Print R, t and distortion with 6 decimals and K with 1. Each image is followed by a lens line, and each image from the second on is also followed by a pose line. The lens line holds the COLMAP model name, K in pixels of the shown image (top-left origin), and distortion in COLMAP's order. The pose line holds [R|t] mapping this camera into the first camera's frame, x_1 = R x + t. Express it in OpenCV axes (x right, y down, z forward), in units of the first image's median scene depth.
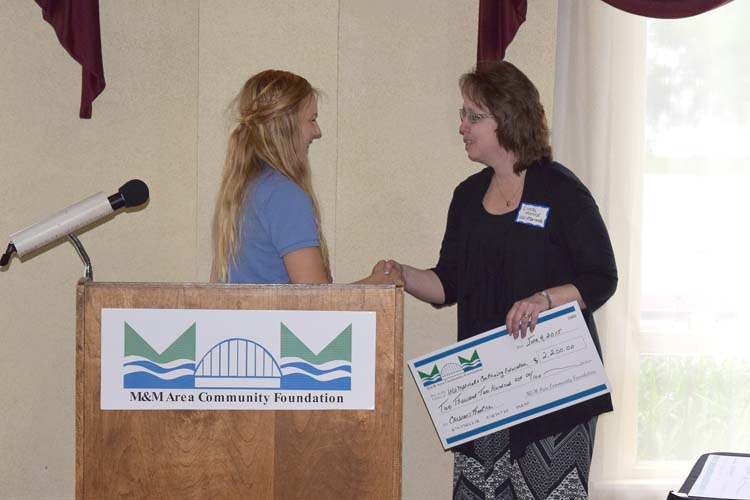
lens RADIAL K [[2266.5, 0, 371.4], [0, 2266.5, 255.9], [0, 0, 1]] dist [0.073333, 0.000000]
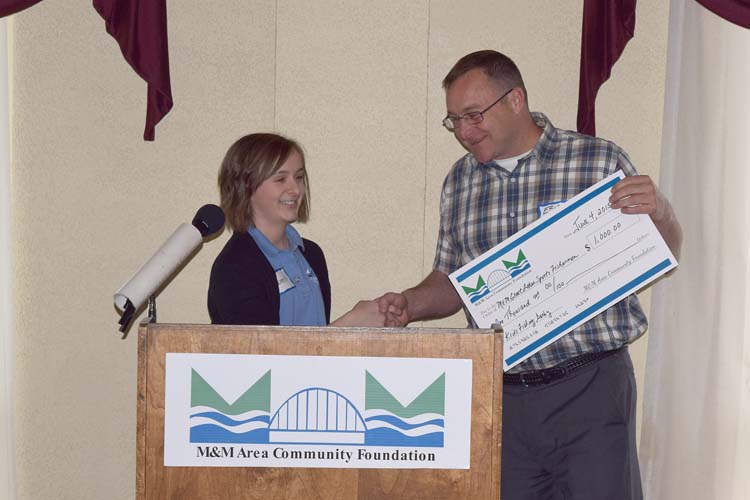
lens RADIAL K [[2266.5, 0, 379.8], [0, 2266.5, 256.0], [0, 0, 1]] dist [0.073333, 0.000000]
pose [[0.999687, 0.008179, -0.023655, -0.013662], [-0.008392, 0.999925, -0.008919, -0.007839], [0.023580, 0.009115, 0.999680, 0.106102]]
